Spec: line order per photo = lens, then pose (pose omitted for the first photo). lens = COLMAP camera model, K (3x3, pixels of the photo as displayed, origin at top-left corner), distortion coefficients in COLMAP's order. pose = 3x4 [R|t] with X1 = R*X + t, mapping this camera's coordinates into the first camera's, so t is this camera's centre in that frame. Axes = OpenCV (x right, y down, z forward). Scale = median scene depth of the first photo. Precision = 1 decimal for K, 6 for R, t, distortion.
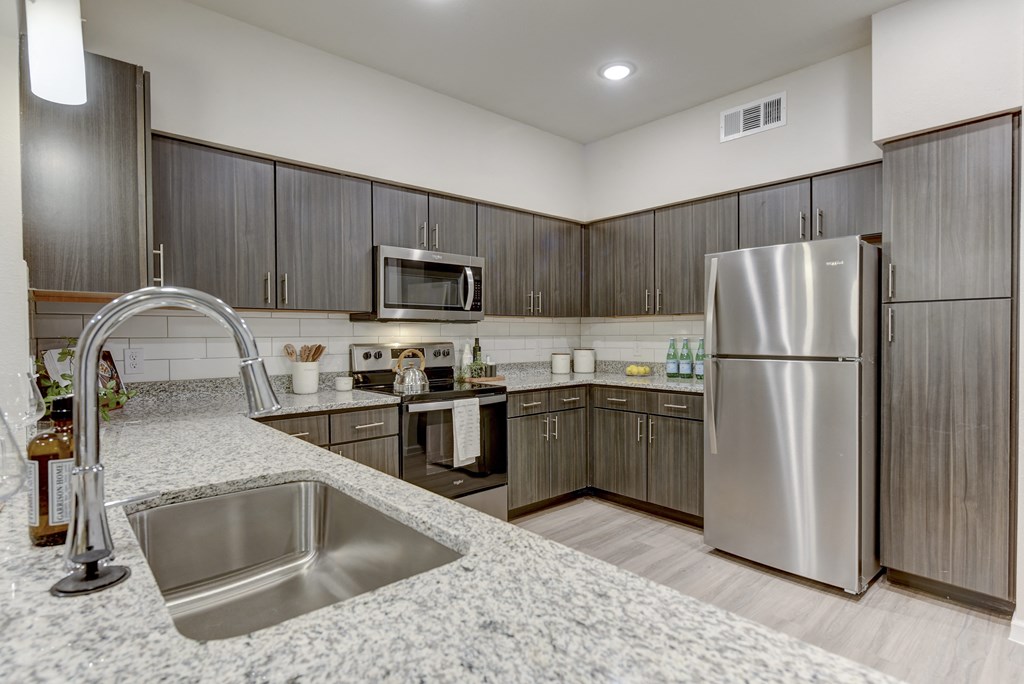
lens RADIAL K [[520.3, 0, 528.8], [0, 520.3, 340.7], [0, 0, 1]] dist [0.001707, 0.000949]
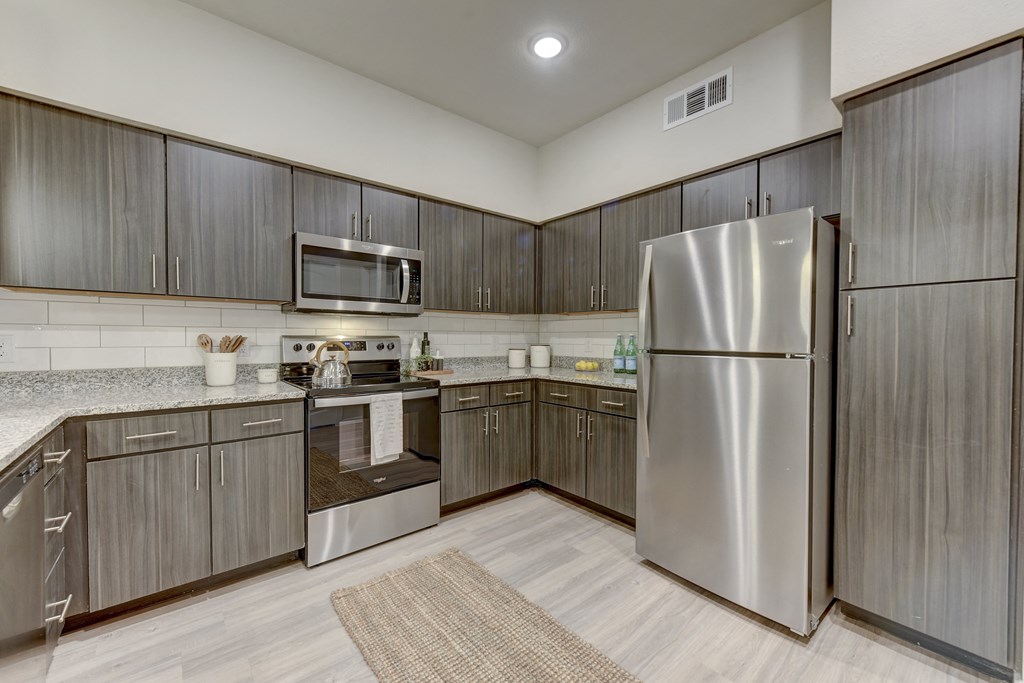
lens RADIAL K [[423.4, 0, 512.0], [0, 423.4, 341.5], [0, 0, 1]] dist [0.006672, -0.000368]
pose [[0.999126, 0.009968, -0.040598, 0.143290], [-0.009863, 0.999947, 0.002785, 0.012242], [0.040623, -0.002382, 0.999172, 0.235544]]
